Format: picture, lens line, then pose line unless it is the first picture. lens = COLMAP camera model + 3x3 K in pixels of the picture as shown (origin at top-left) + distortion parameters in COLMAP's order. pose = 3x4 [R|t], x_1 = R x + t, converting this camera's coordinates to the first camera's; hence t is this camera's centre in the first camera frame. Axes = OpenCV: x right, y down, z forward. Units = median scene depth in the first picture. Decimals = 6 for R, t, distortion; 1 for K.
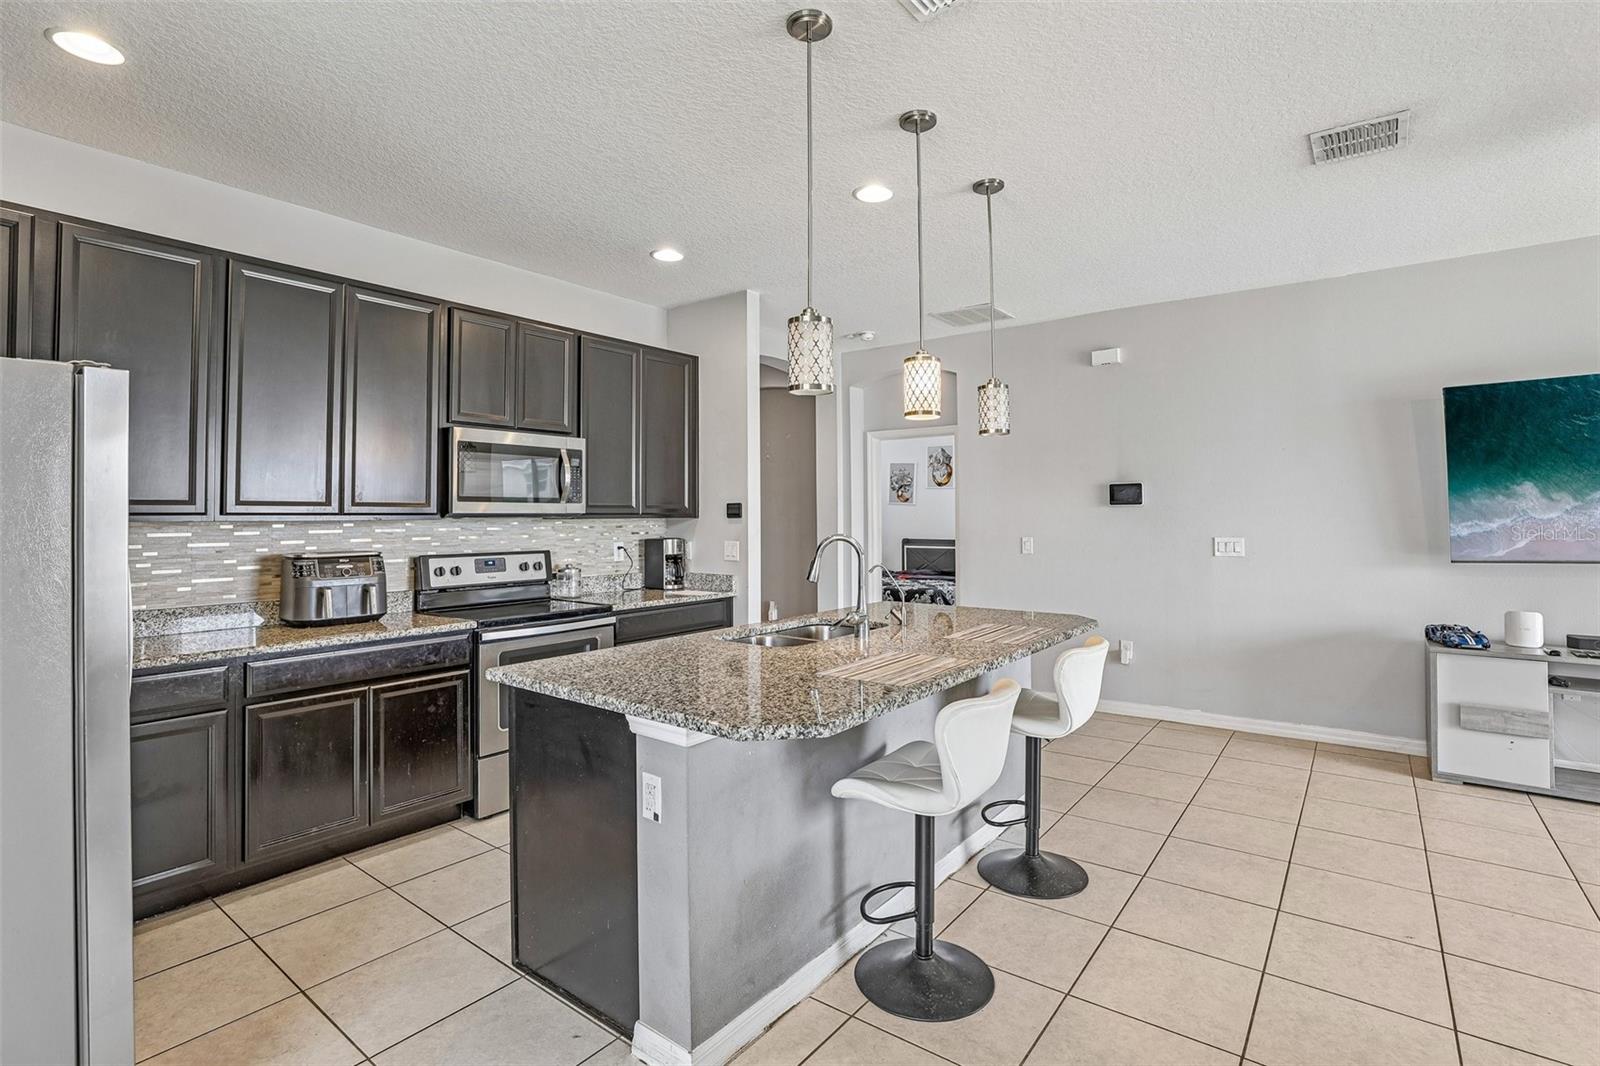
lens RADIAL K [[758.7, 0, 800.6], [0, 758.7, 495.9], [0, 0, 1]] dist [-0.045449, 0.013572]
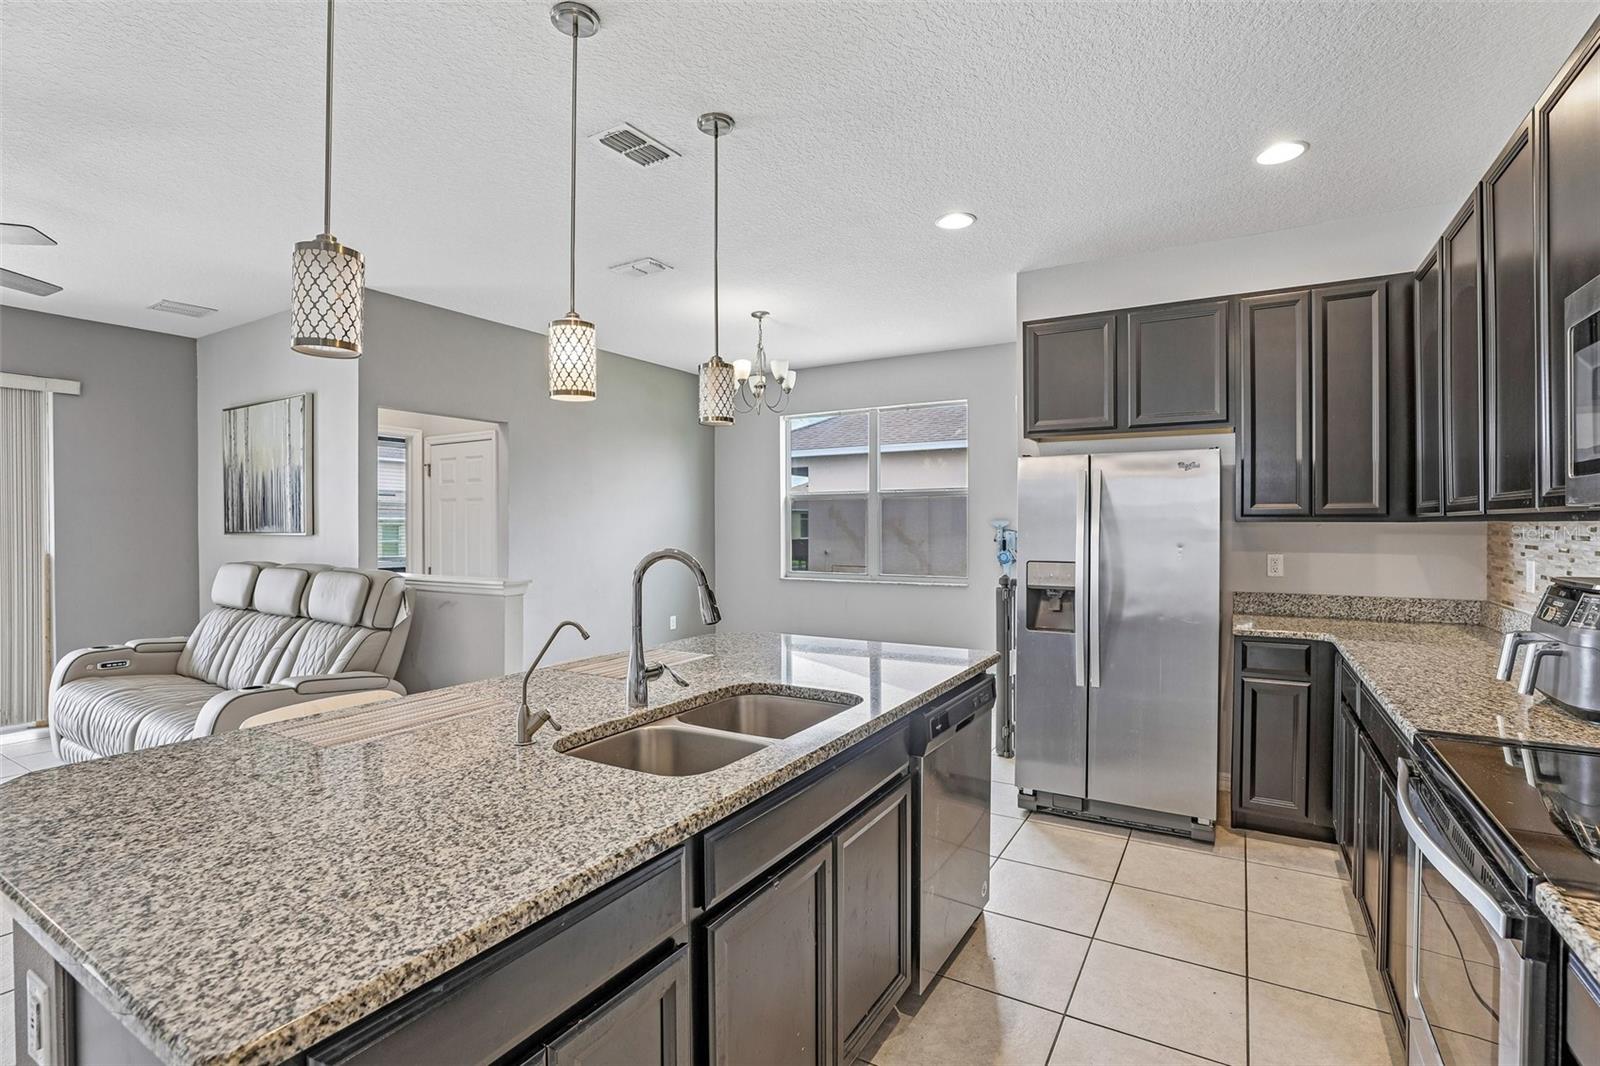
lens RADIAL K [[746.3, 0, 798.2], [0, 746.3, 525.2], [0, 0, 1]] dist [-0.045563, 0.015860]
pose [[-0.993694, 0.009281, -0.111739, 0.007927], [0.012422, 0.999546, -0.027454, 0.034735], [0.111433, -0.028669, -0.993358, 1.165849]]
